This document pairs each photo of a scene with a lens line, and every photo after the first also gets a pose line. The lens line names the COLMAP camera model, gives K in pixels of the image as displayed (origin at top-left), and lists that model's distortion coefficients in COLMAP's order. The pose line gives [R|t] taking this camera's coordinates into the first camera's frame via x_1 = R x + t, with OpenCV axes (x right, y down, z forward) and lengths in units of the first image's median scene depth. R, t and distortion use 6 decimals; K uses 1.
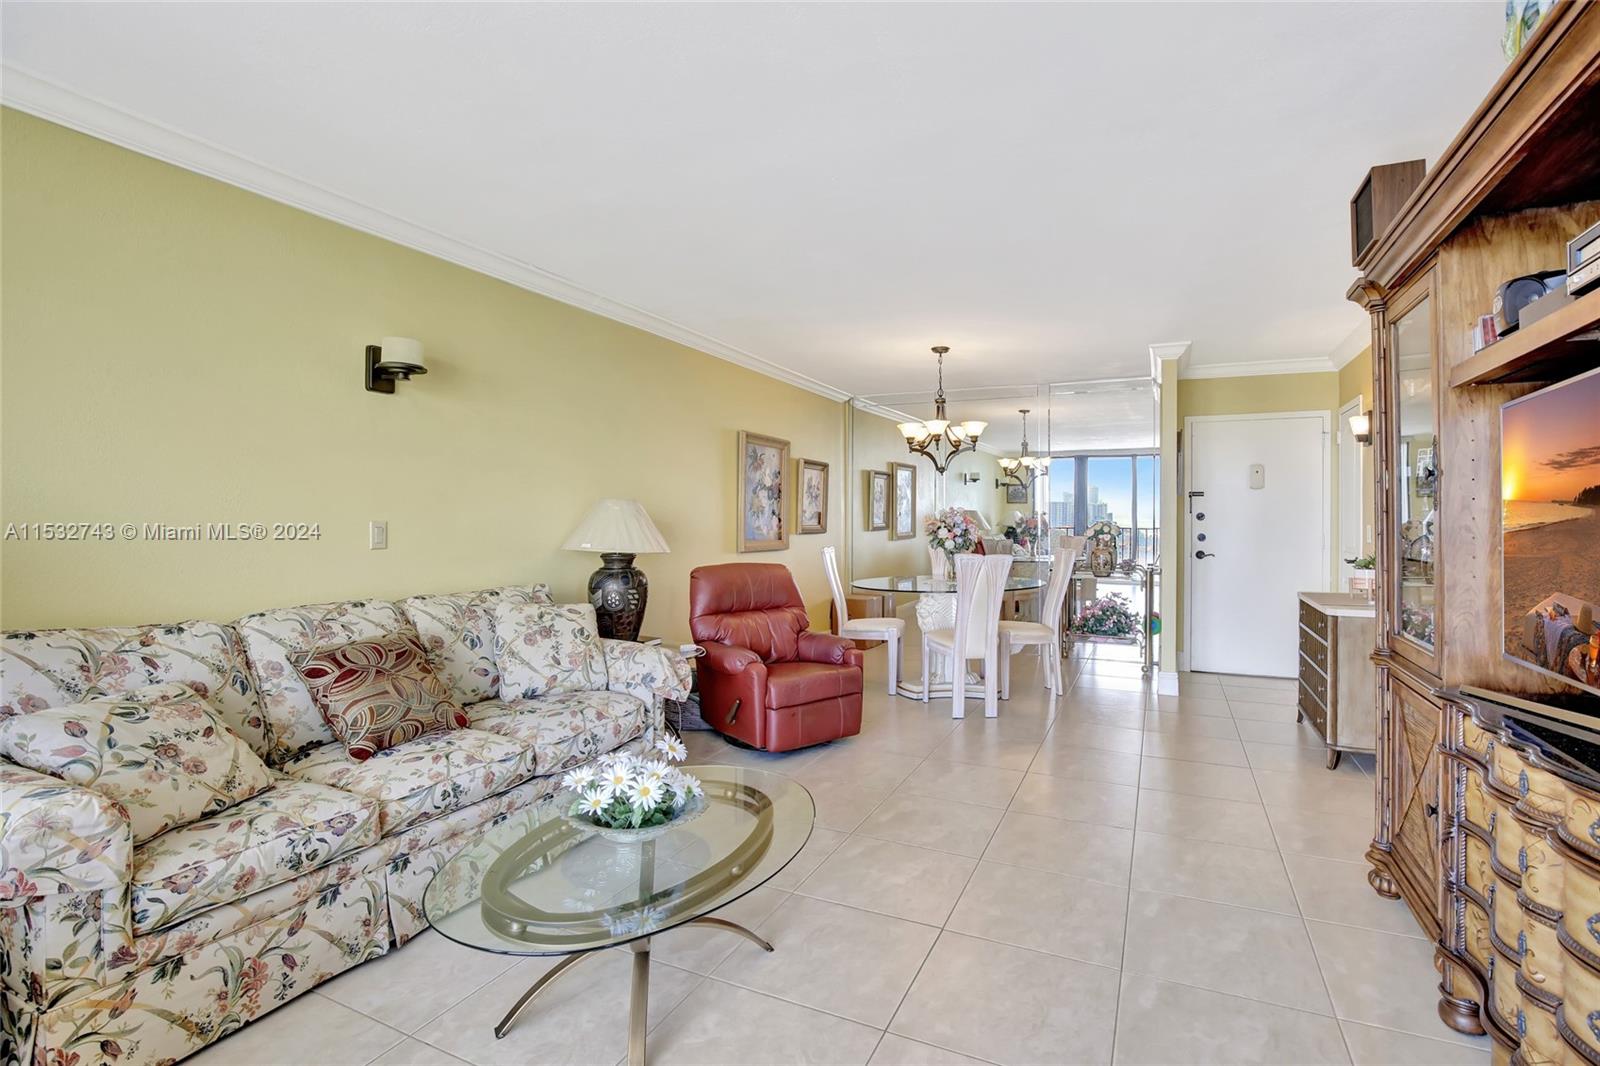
lens RADIAL K [[751.6, 0, 823.4], [0, 751.6, 525.7], [0, 0, 1]] dist [-0.041851, 0.010132]
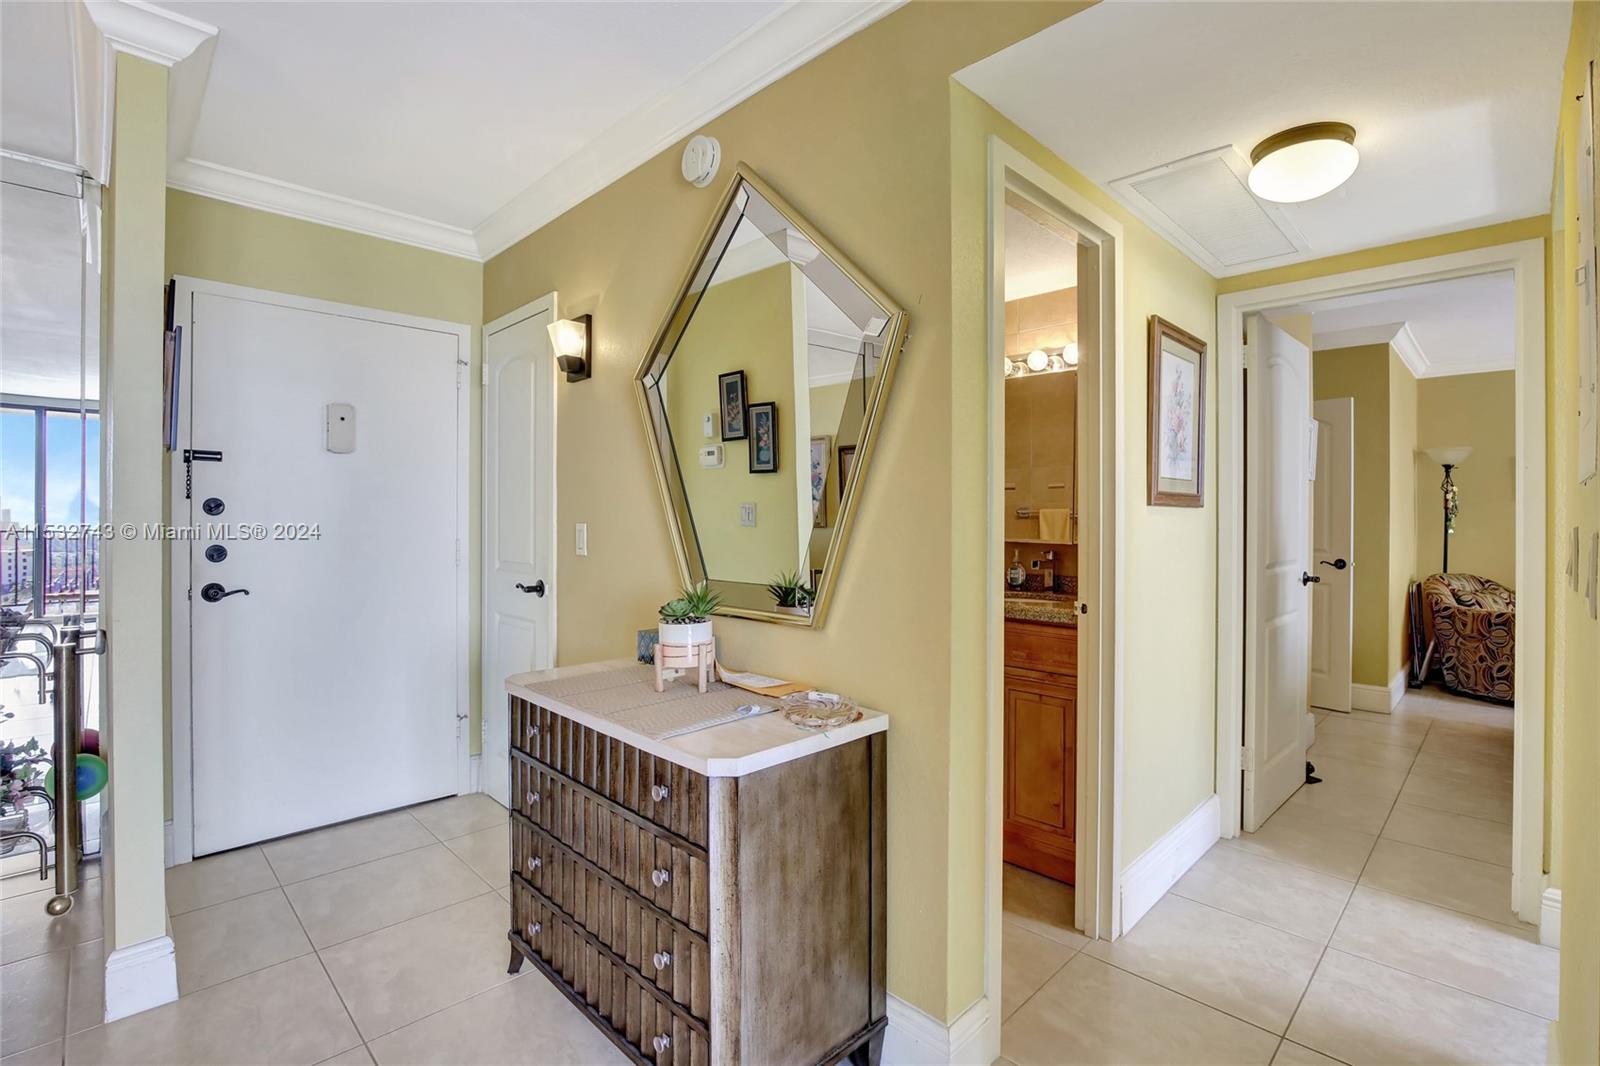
lens RADIAL K [[727.1, 0, 808.6], [0, 727.1, 521.0], [0, 0, 1]] dist [-0.024674, 0.000710]
pose [[0.350611, -0.004318, 0.936511, 0.442692], [0.005093, 0.999983, 0.002704, -0.006006], [-0.936507, 0.003822, 0.350627, 0.988559]]
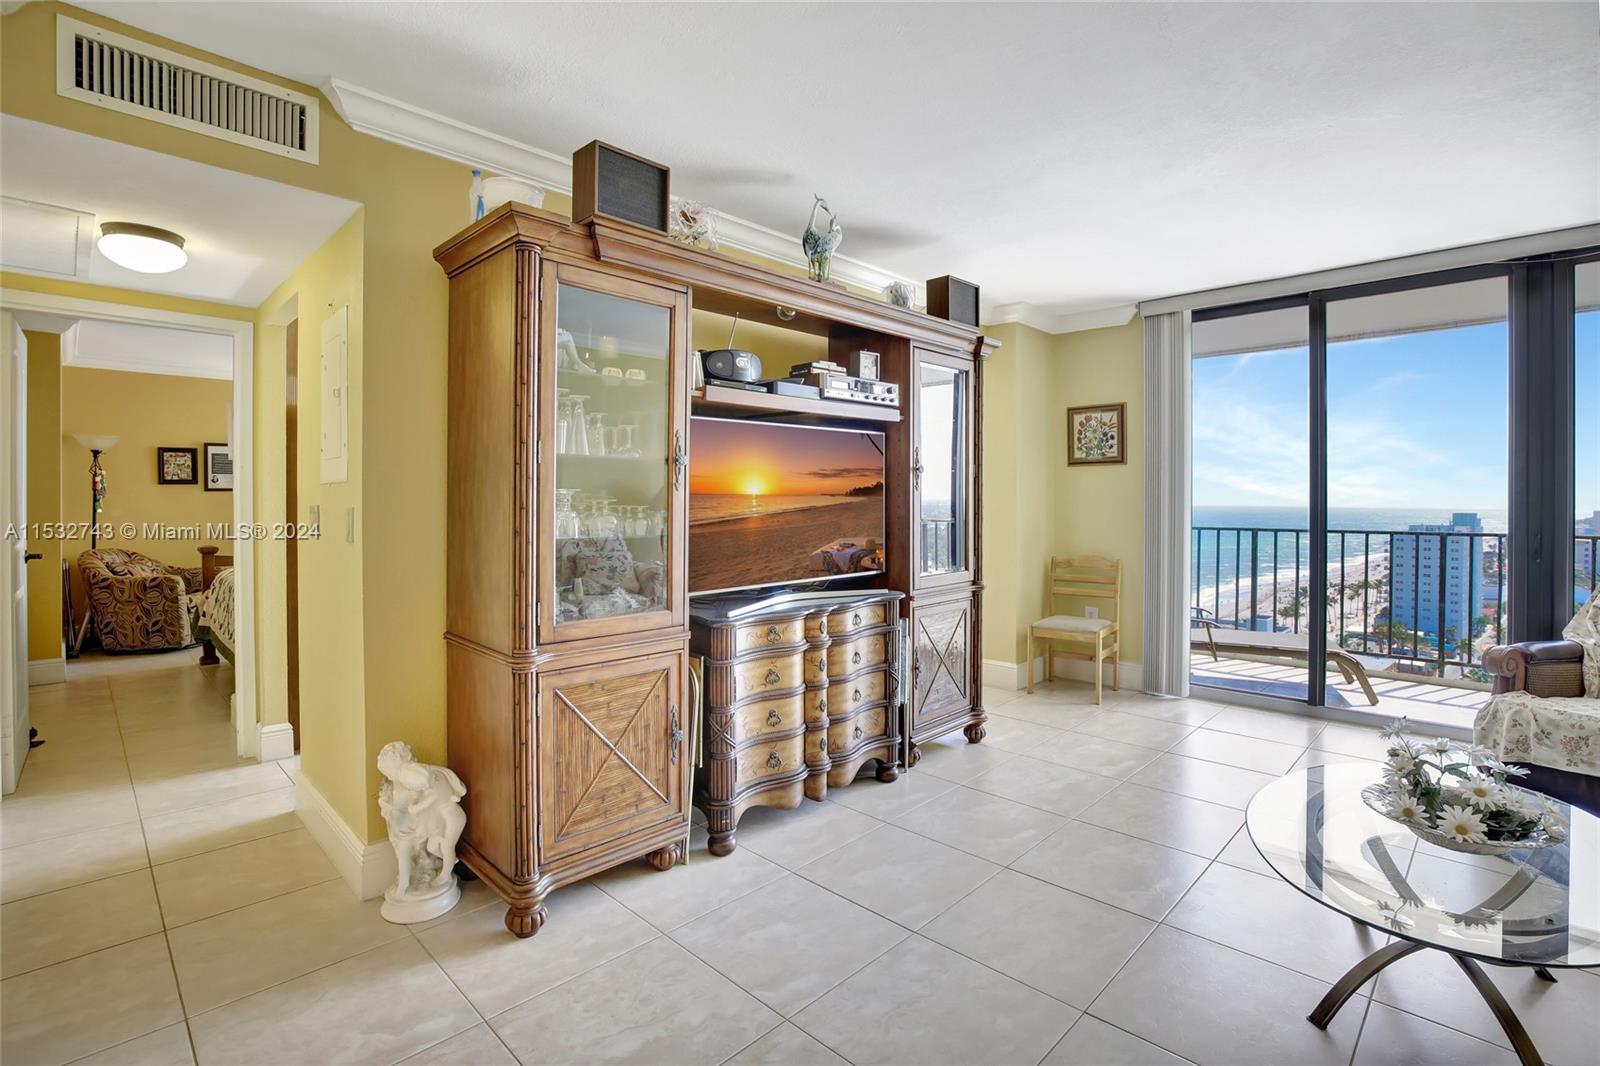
lens RADIAL K [[738.3, 0, 833.8], [0, 738.3, 505.7], [0, 0, 1]] dist [-0.023987, 0.000187]
pose [[-0.947728, -0.005573, 0.319030, 0.126508], [-0.001766, 0.999924, 0.012222, -0.009350], [-0.319074, 0.011020, -0.947666, 1.341516]]
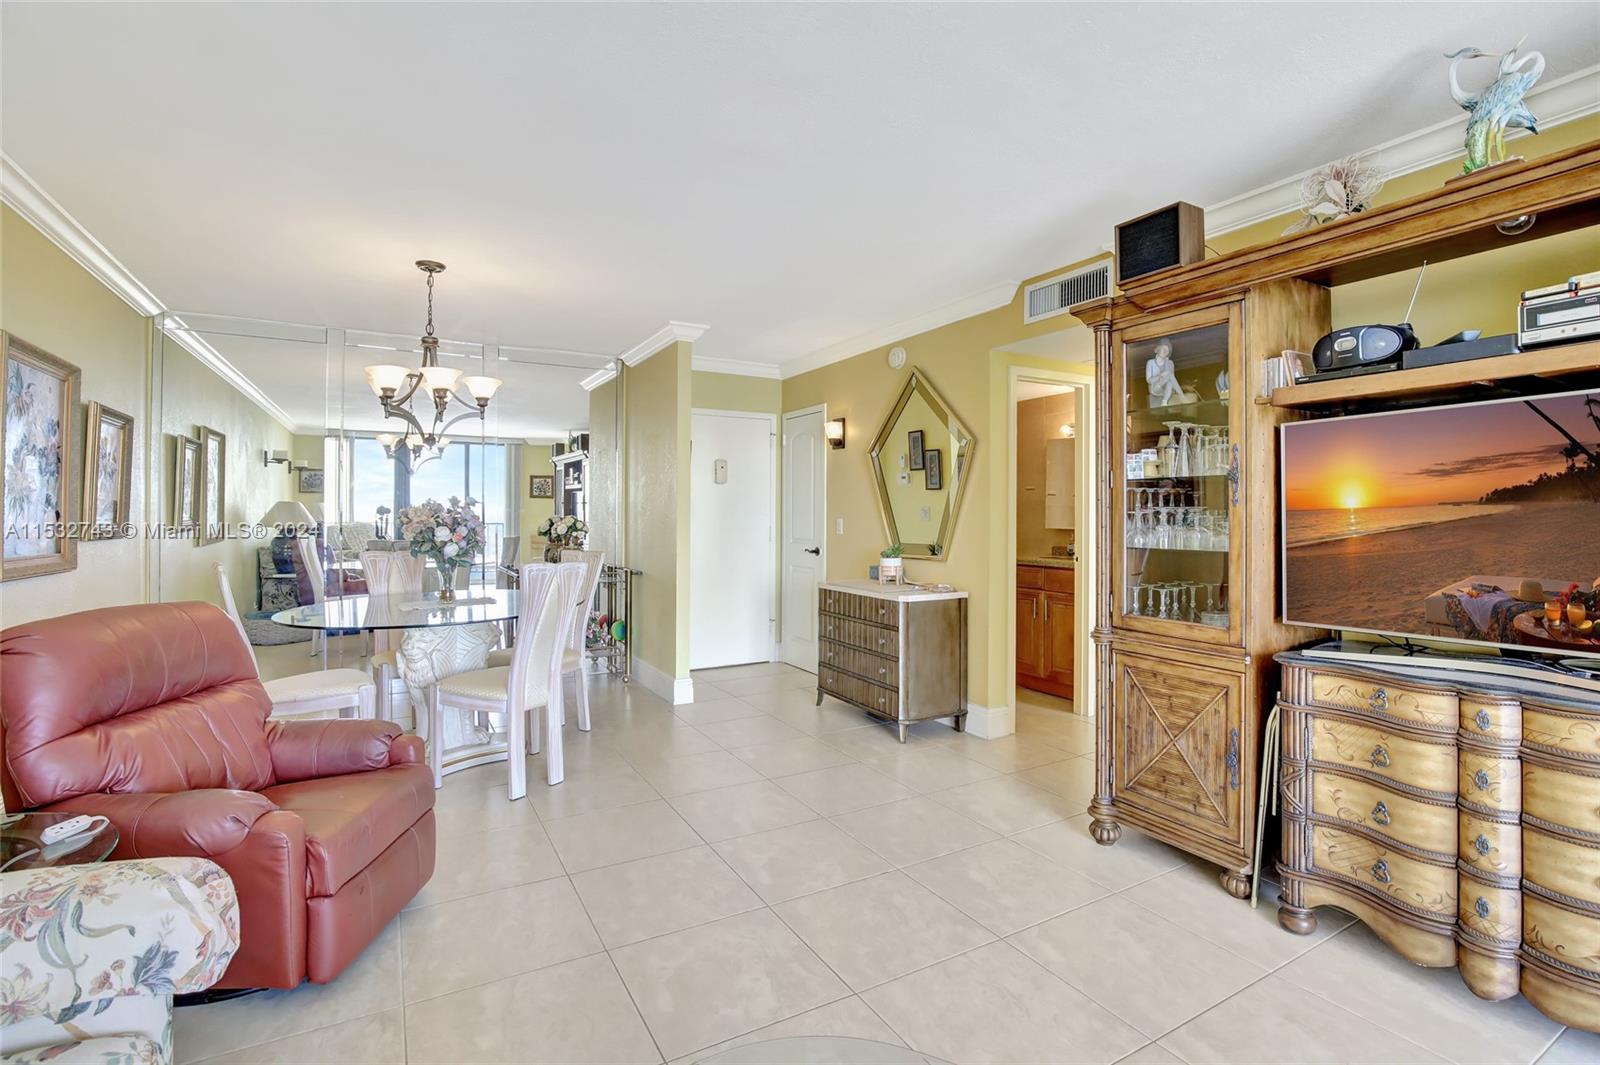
lens RADIAL K [[751.6, 0, 823.4], [0, 751.6, 525.2], [0, 0, 1]] dist [-0.041851, 0.010132]
pose [[0.570663, -0.011991, 0.821097, -0.337450], [0.005857, 0.999927, 0.010531, -0.005776], [-0.821163, -0.001201, 0.570692, 0.549522]]
